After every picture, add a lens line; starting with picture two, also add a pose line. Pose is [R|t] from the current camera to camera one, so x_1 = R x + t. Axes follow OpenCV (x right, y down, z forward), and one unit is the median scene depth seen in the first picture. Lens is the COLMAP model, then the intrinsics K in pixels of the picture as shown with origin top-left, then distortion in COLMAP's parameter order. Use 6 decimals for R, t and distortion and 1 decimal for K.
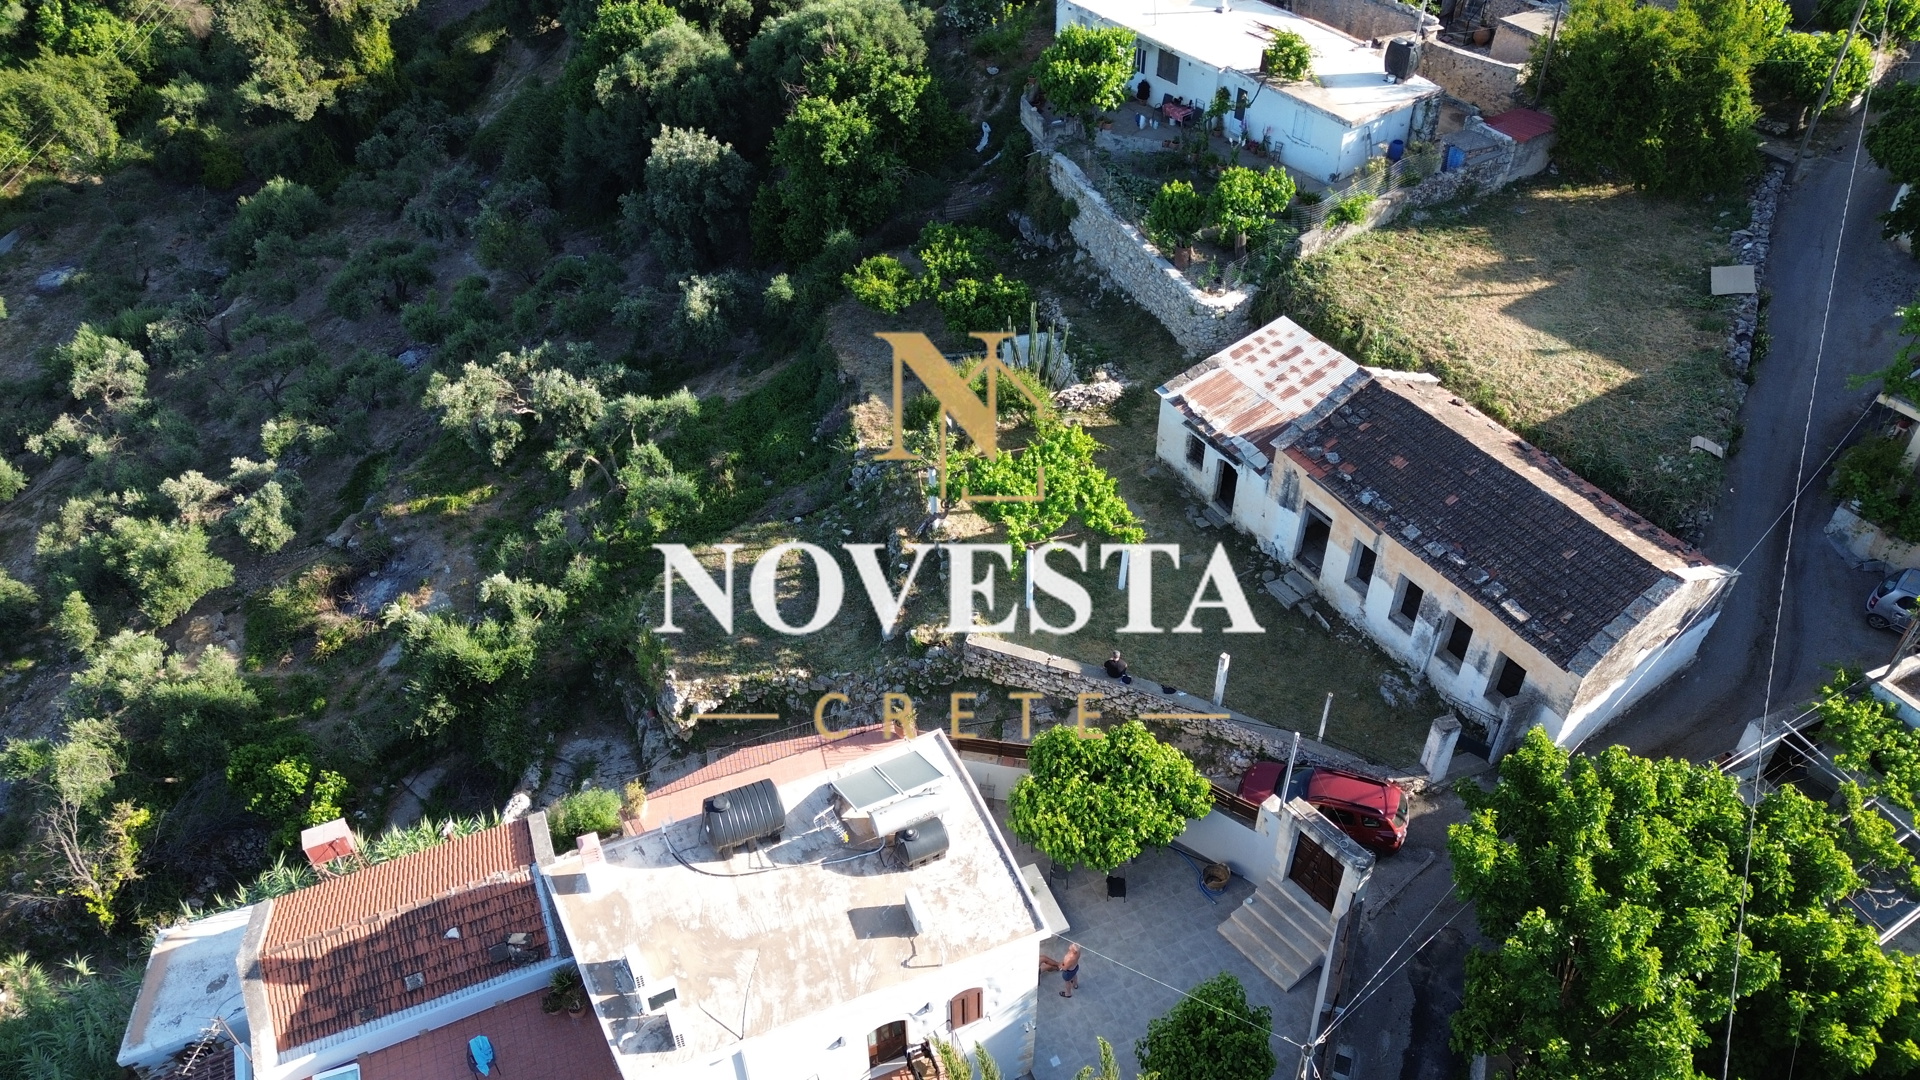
lens RADIAL K [[1363.5, 0, 968.5], [0, 1363.5, 535.3], [0, 0, 1]] dist [0.070614, -0.060668]
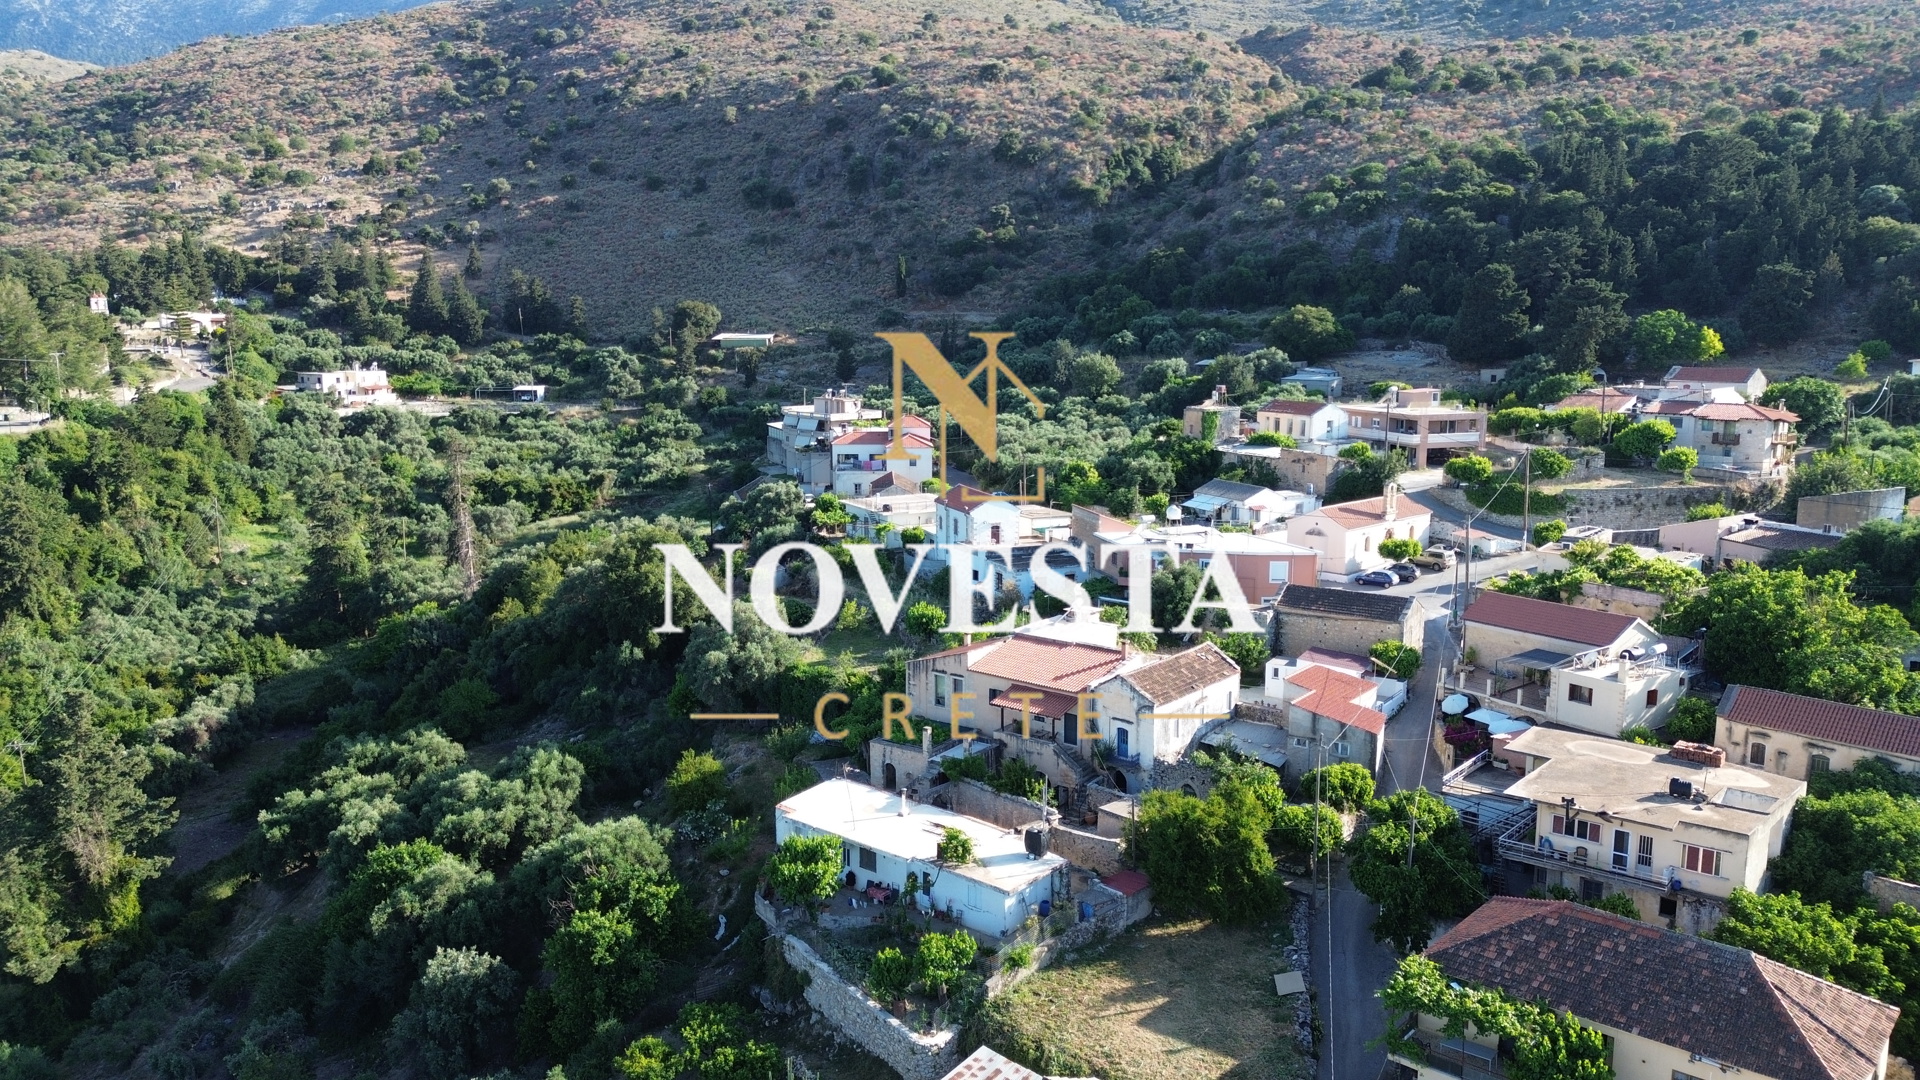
lens RADIAL K [[1363.5, 0, 968.5], [0, 1363.5, 535.3], [0, 0, 1]] dist [0.070614, -0.060668]
pose [[0.971011, -0.032823, 0.236771, -0.062571], [0.150219, 0.854283, -0.497630, 0.060058], [-0.185935, 0.518771, 0.834449, -0.275551]]
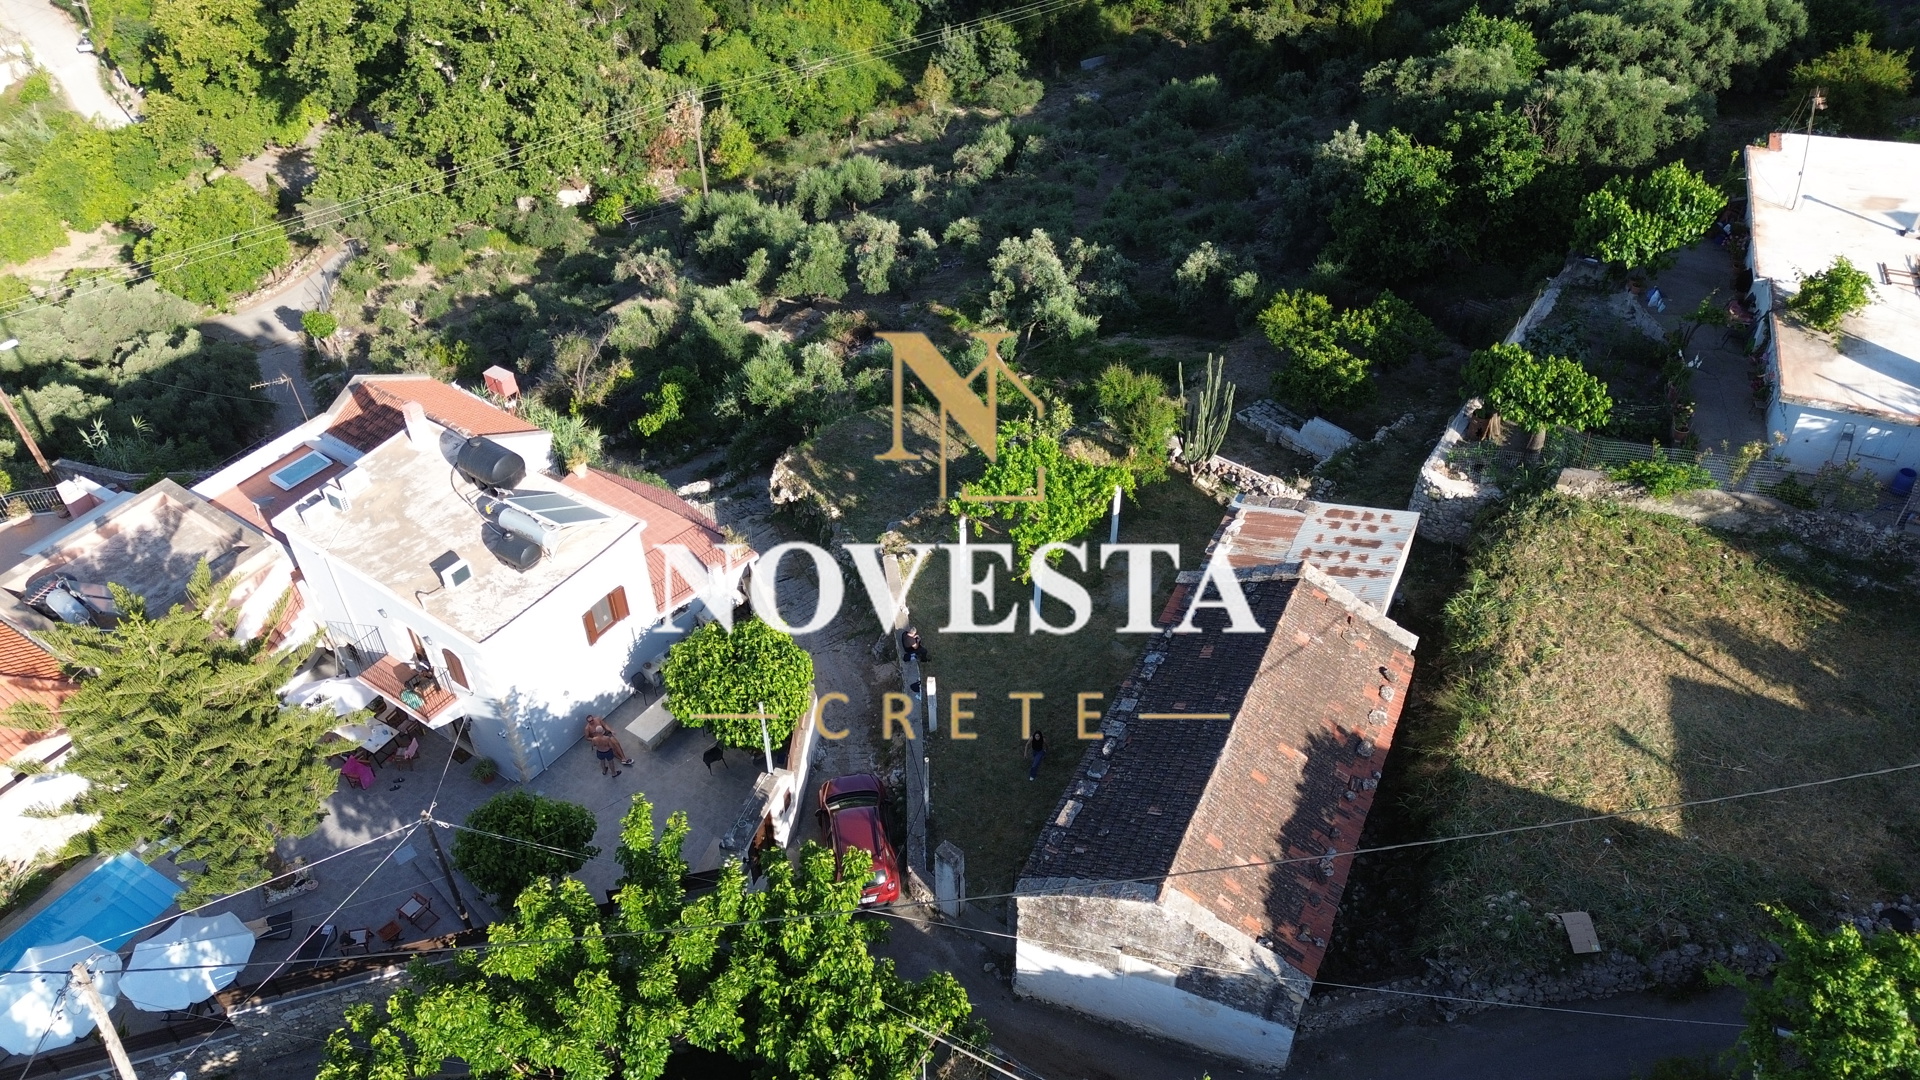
lens RADIAL K [[1363.5, 0, 968.5], [0, 1363.5, 535.3], [0, 0, 1]] dist [0.070614, -0.060668]
pose [[0.536969, 0.548407, -0.641026, 0.515828], [-0.546762, 0.804906, 0.230603, -0.158365], [0.642430, 0.226662, 0.732057, 0.178591]]
